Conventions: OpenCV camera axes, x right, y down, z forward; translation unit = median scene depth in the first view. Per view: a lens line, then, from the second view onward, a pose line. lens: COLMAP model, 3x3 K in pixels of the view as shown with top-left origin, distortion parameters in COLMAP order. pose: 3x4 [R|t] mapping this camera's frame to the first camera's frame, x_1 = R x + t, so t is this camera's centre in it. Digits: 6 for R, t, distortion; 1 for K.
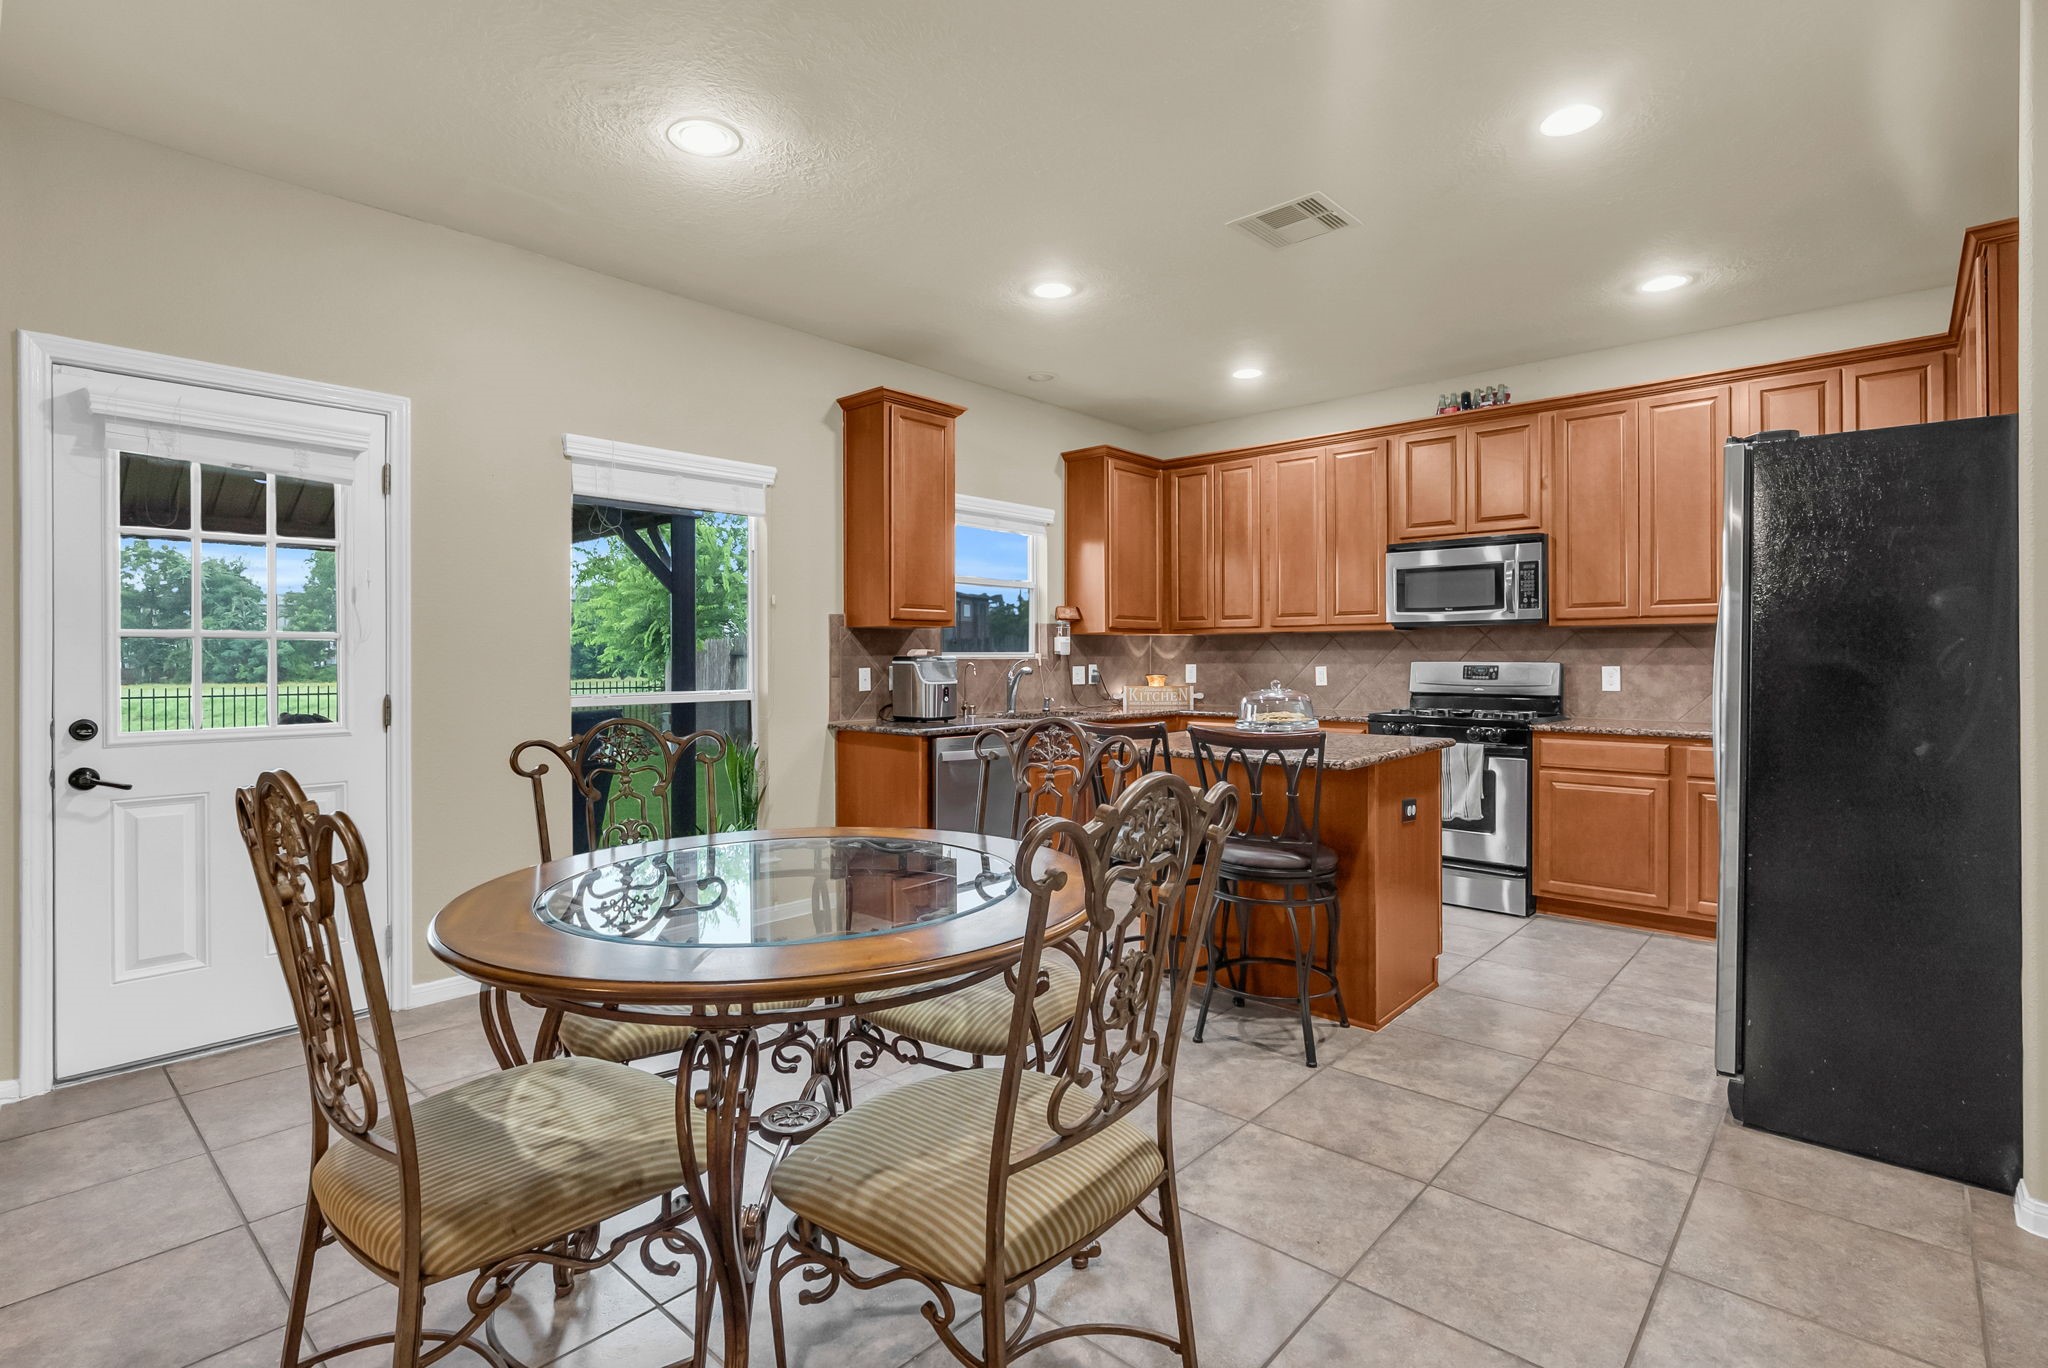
lens RADIAL K [[980.4, 0, 1033.4], [0, 980.4, 656.5], [0, 0, 1]] dist [-0.006113, 0.000530]
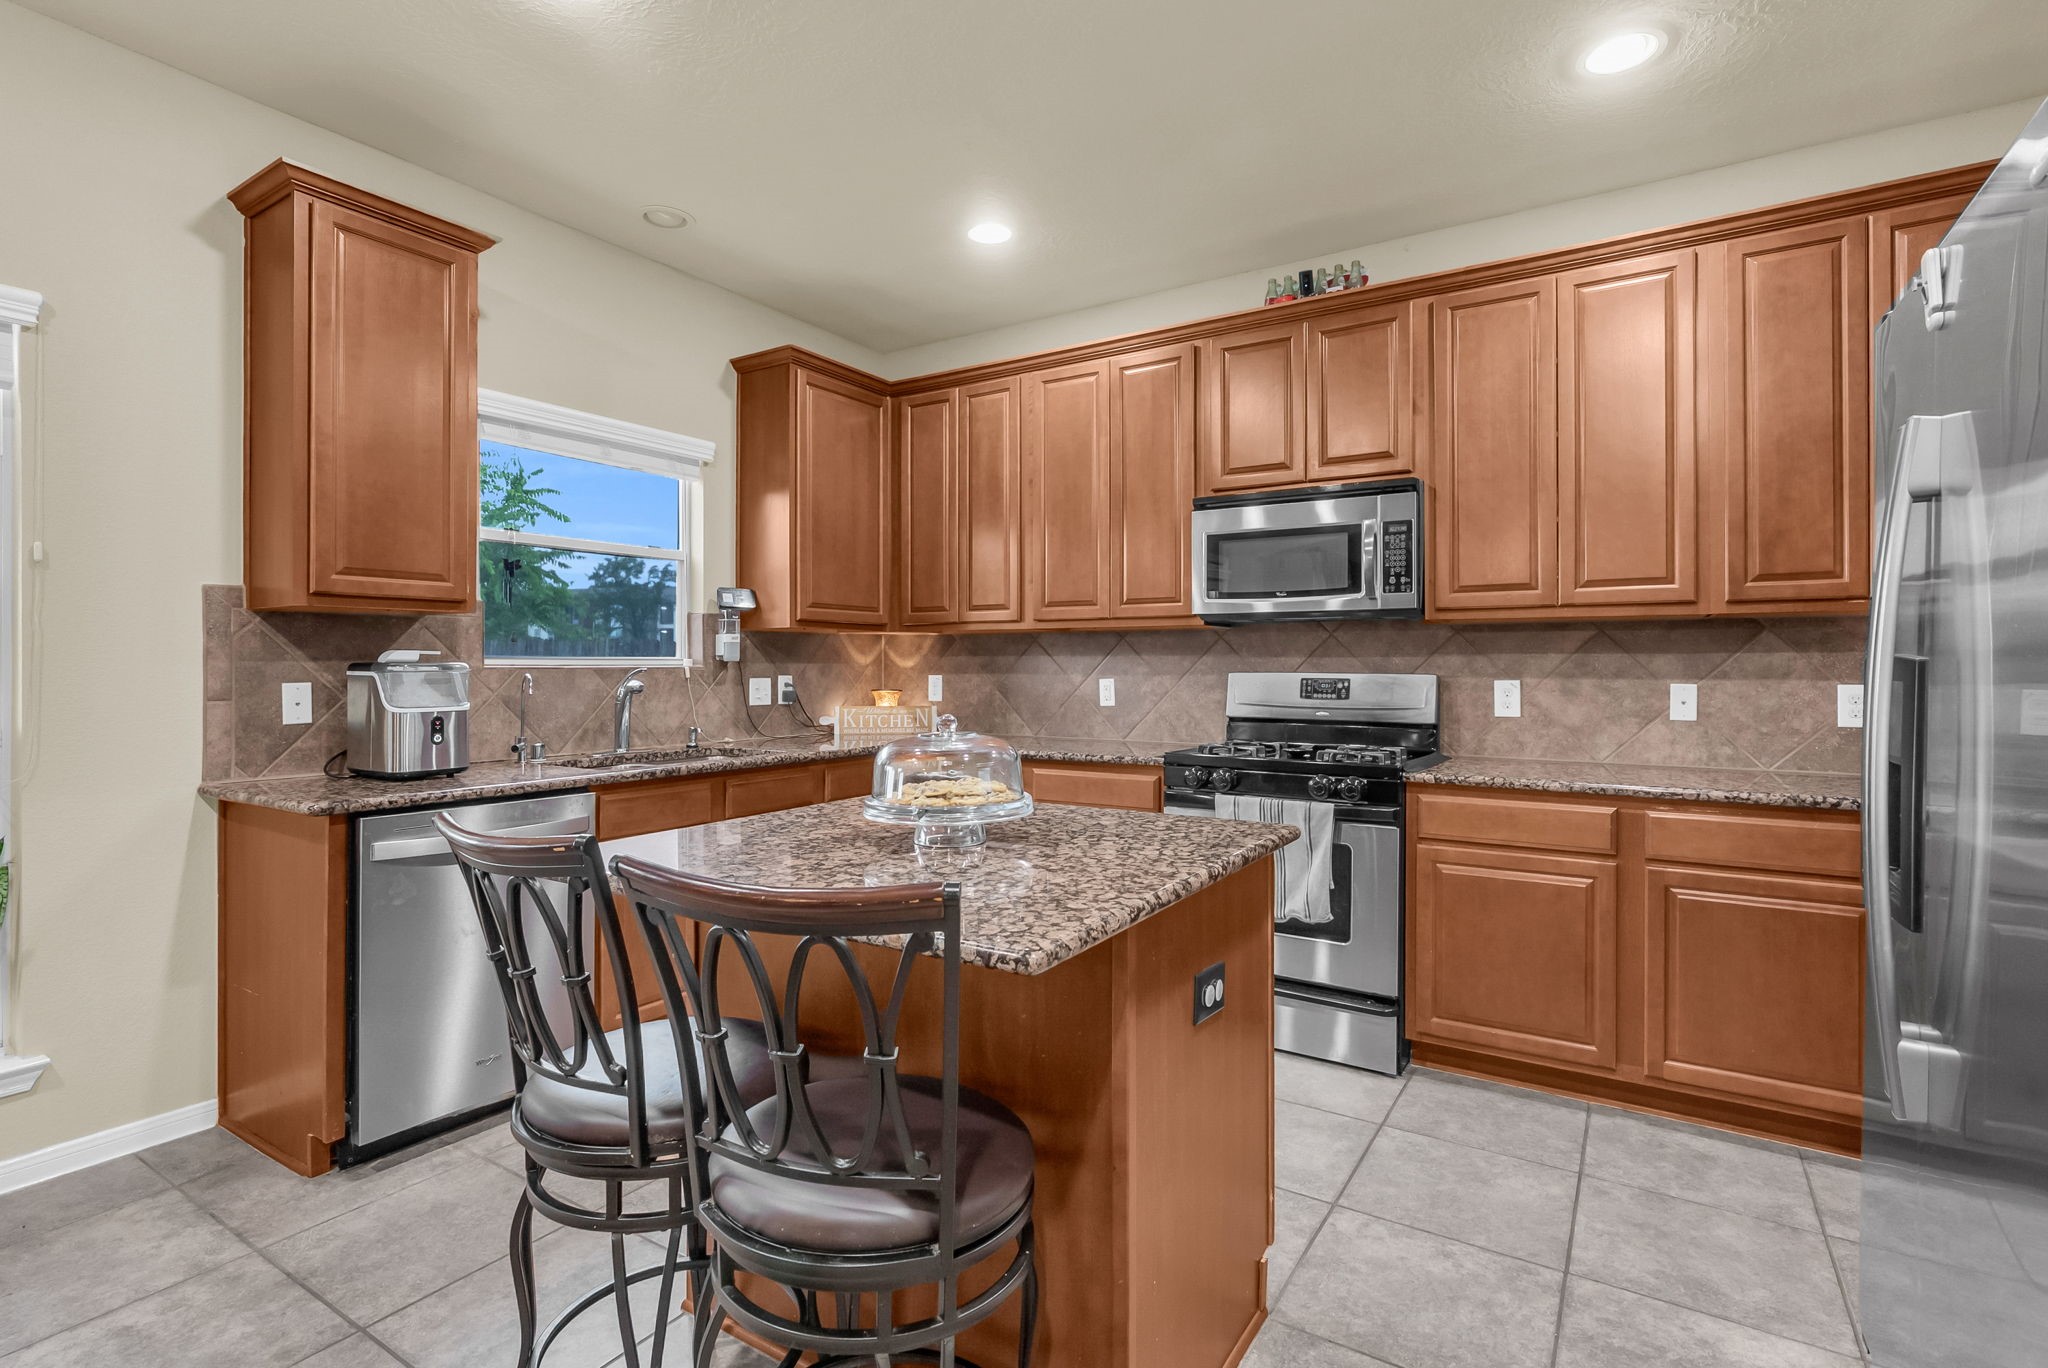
lens RADIAL K [[980.4, 0, 1033.4], [0, 980.4, 656.5], [0, 0, 1]] dist [-0.006113, 0.000530]
pose [[0.986998, 0.004315, 0.160673, 0.151524], [-0.003100, 0.999965, -0.007816, -0.000263], [-0.160702, 0.007217, 0.986977, 0.370754]]
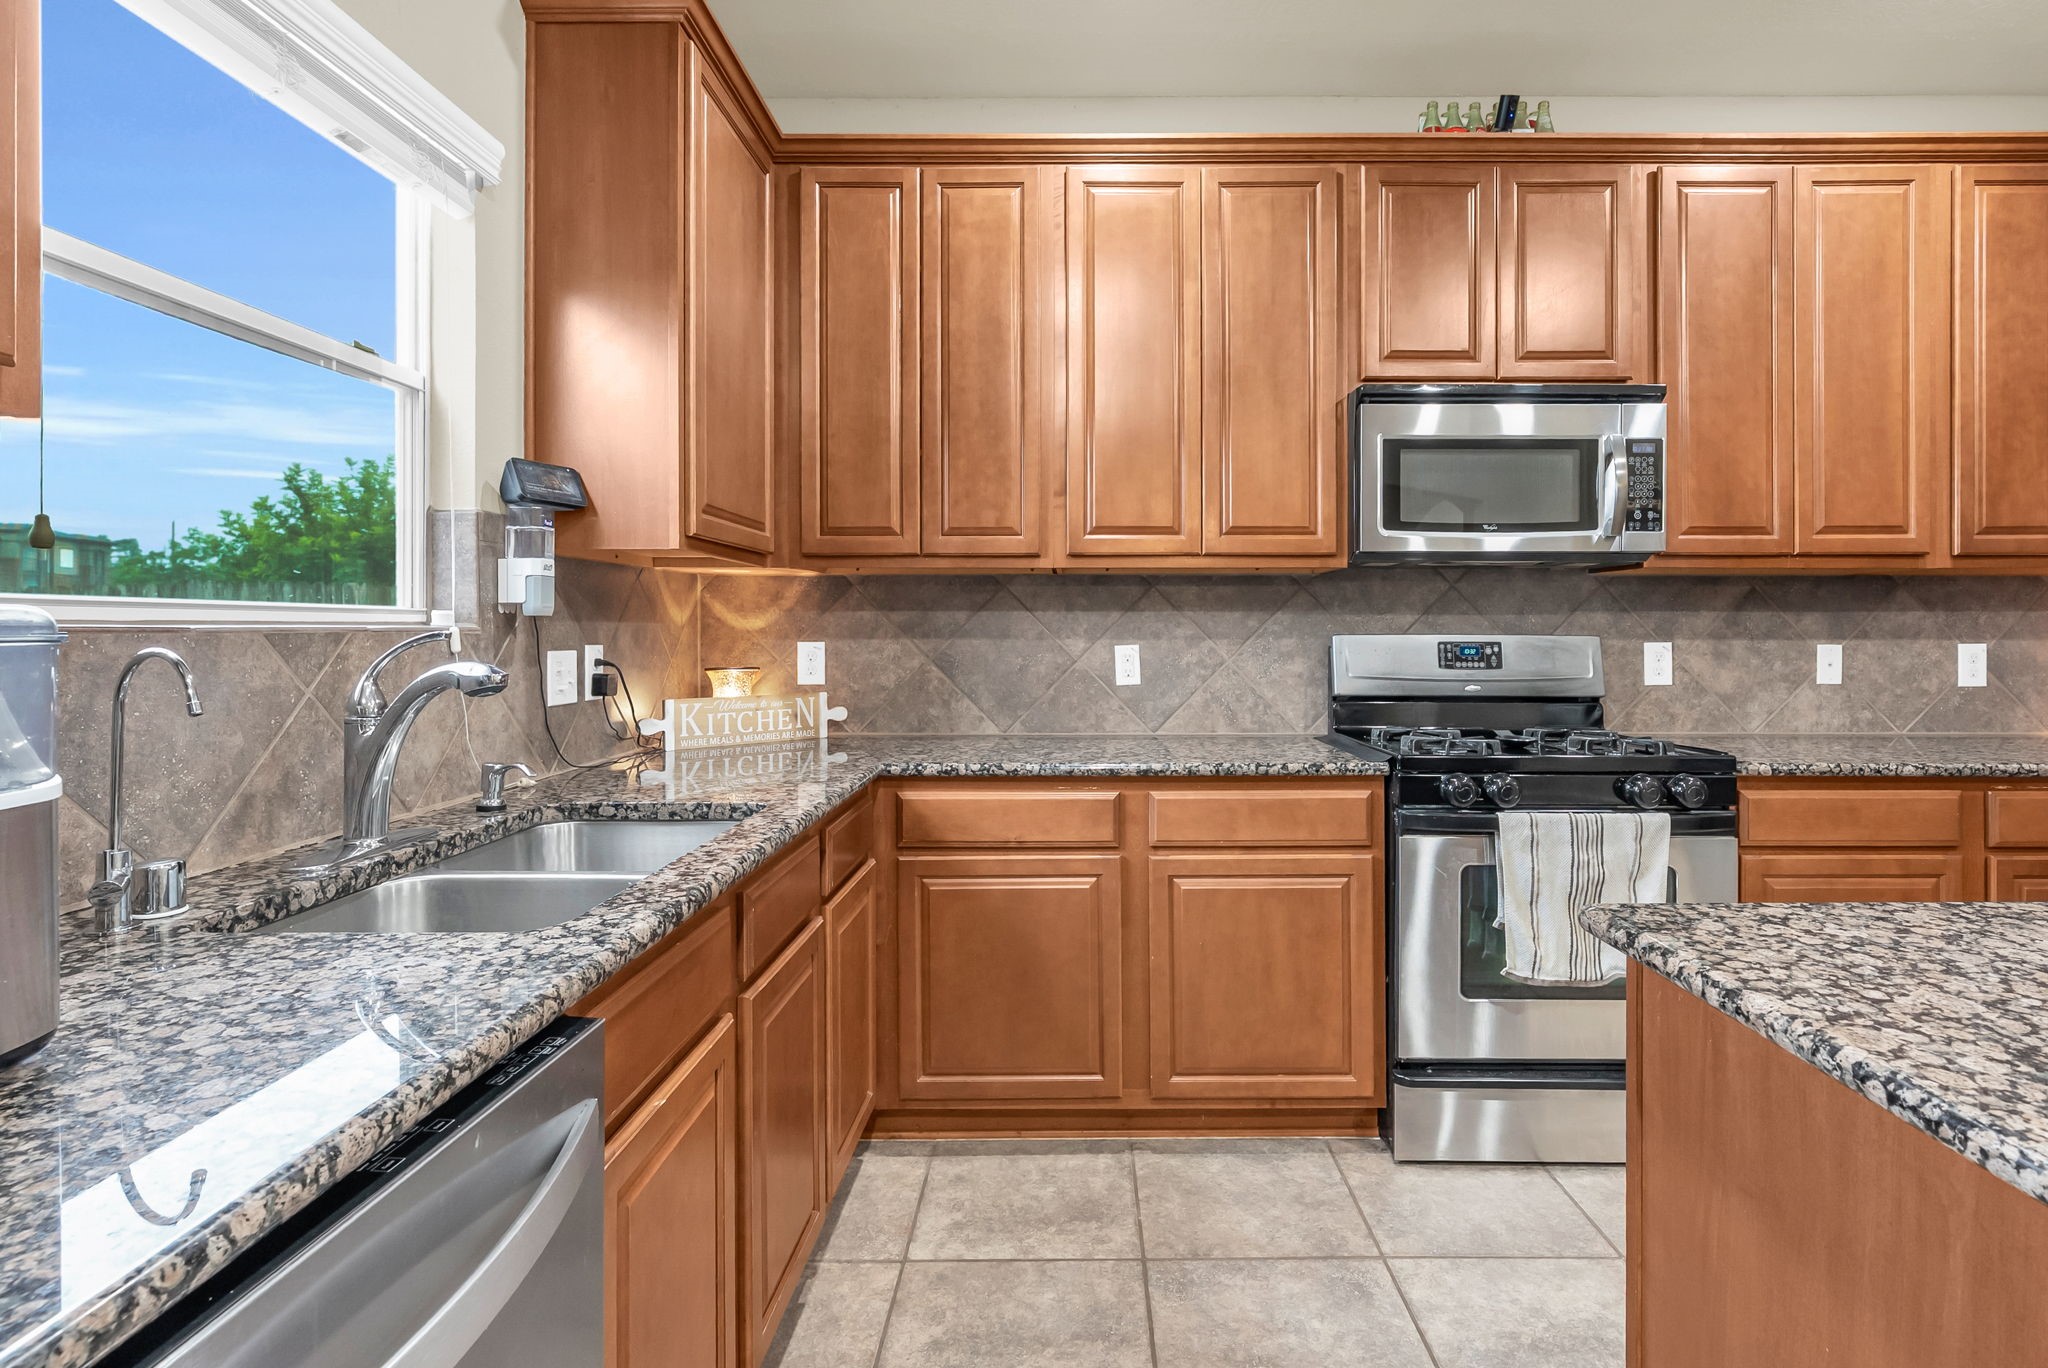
lens RADIAL K [[997.2, 0, 1072.1], [0, 997.2, 627.6], [0, 0, 1]] dist [-0.017822, 0.011468]
pose [[0.748115, 0.002657, 0.663564, -0.060415], [-0.002166, 0.999996, -0.001563, 0.002773], [-0.663565, -0.000268, 0.748118, 0.769473]]
